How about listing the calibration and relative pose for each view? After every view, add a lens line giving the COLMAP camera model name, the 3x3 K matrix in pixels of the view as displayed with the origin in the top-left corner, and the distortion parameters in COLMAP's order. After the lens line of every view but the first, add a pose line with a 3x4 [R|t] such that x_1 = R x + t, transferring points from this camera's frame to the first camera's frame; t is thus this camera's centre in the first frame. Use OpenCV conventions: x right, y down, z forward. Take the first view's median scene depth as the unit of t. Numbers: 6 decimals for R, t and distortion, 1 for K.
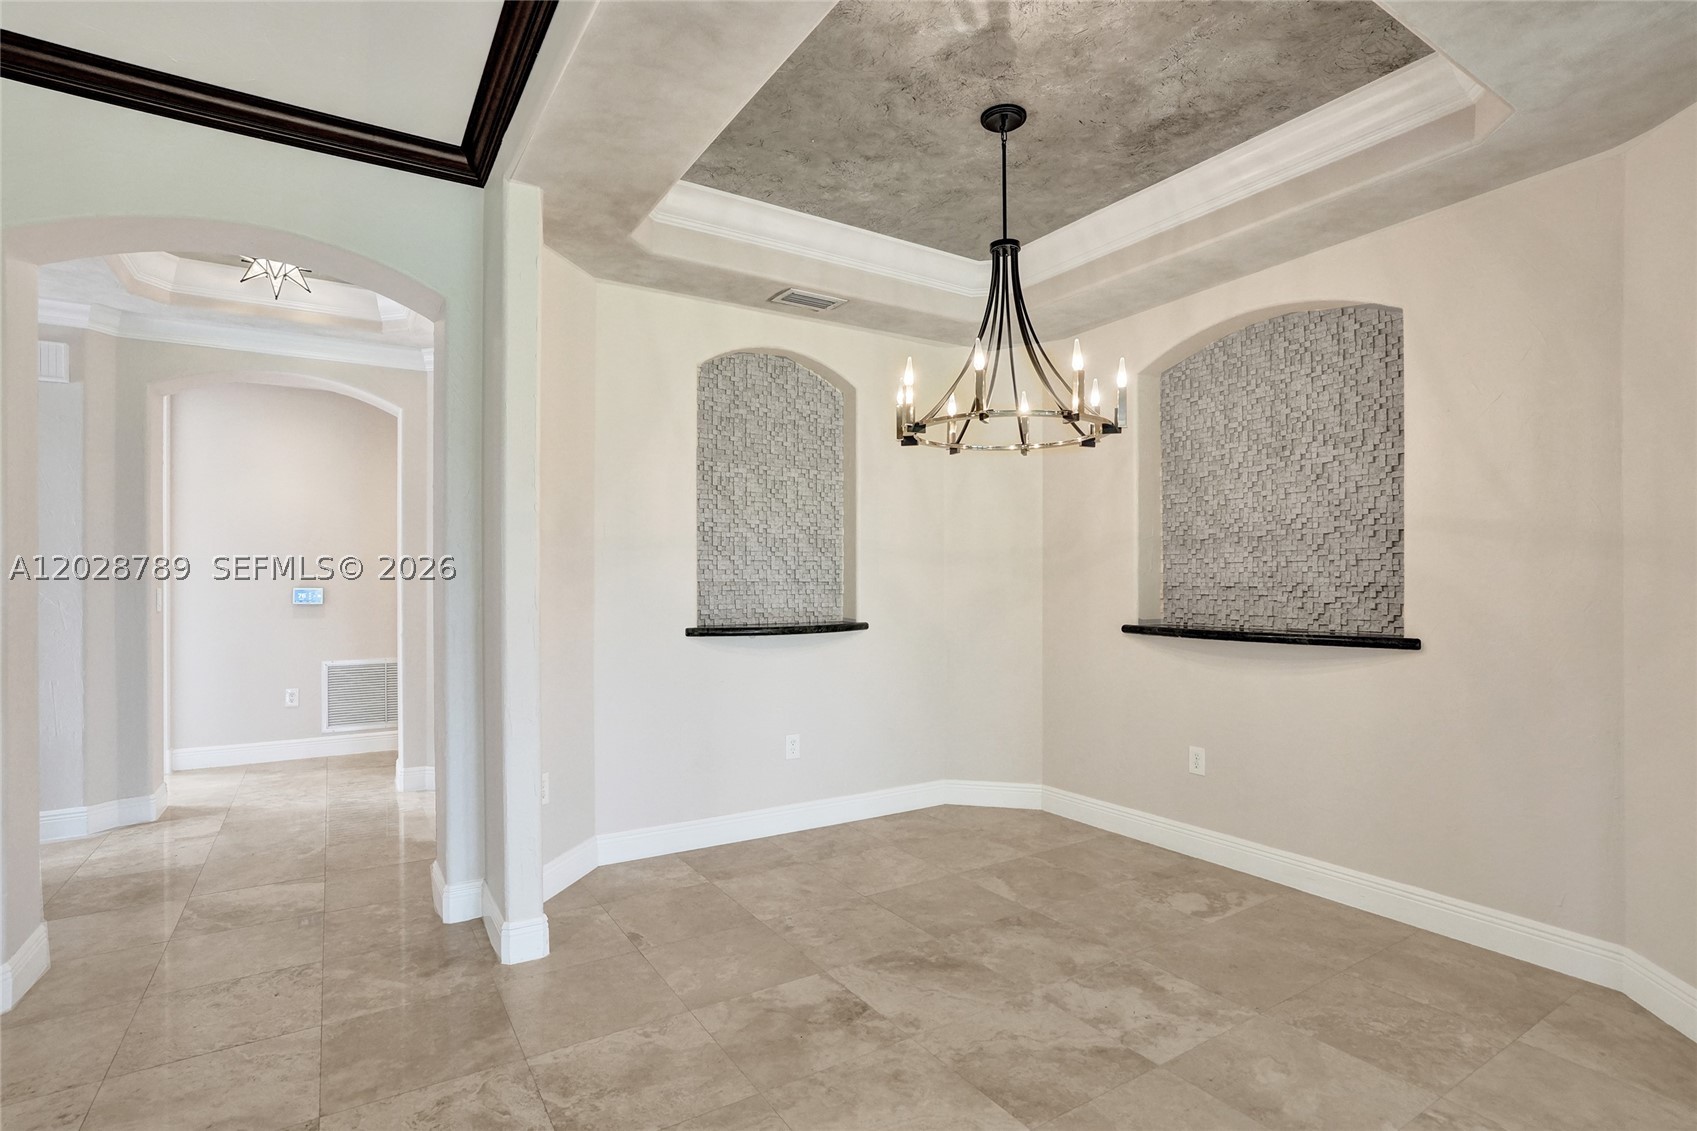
lens RADIAL K [[815.3, 0, 846.8], [0, 815.3, 573.1], [0, 0, 1]] dist [-0.003552, 0.000339]
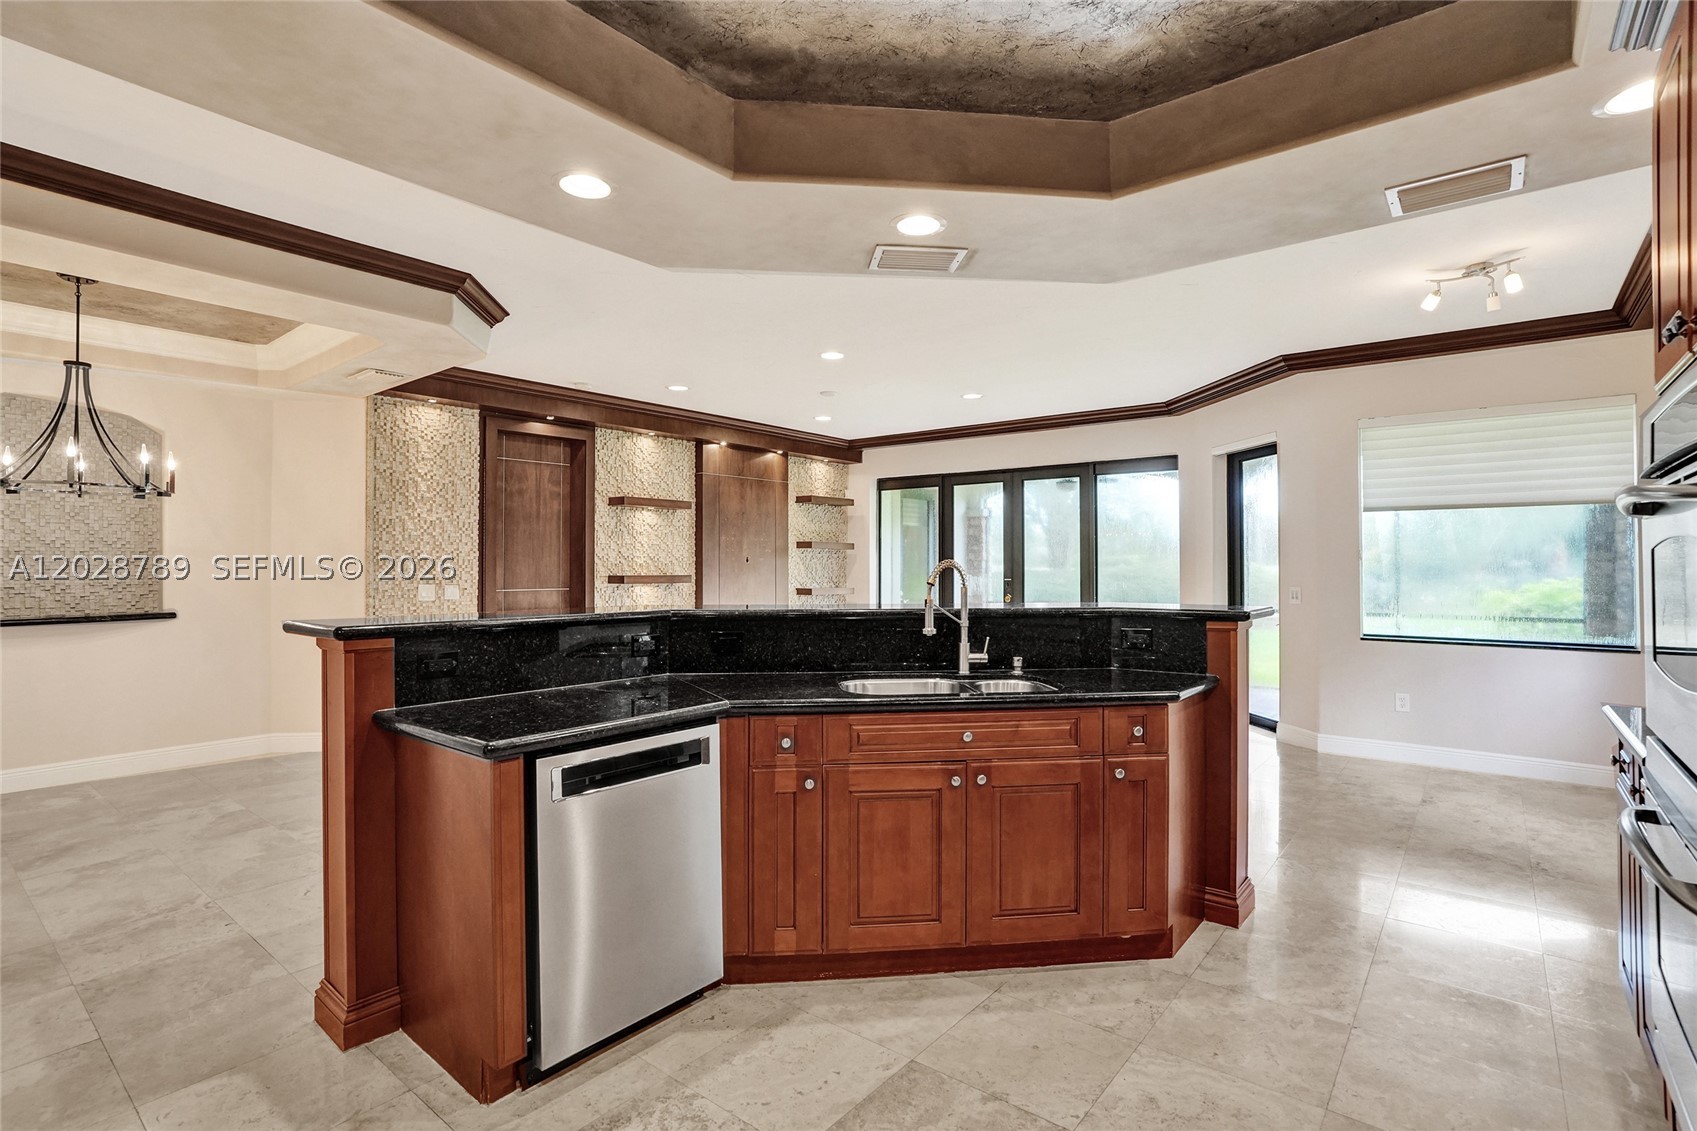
lens RADIAL K [[815.3, 0, 846.8], [0, 815.3, 573.1], [0, 0, 1]] dist [-0.003552, 0.000339]
pose [[-0.325598, -0.009239, 0.945463, -1.893360], [0.001554, 0.999946, 0.010307, -0.030232], [-0.945507, 0.004825, -0.325565, 0.161643]]
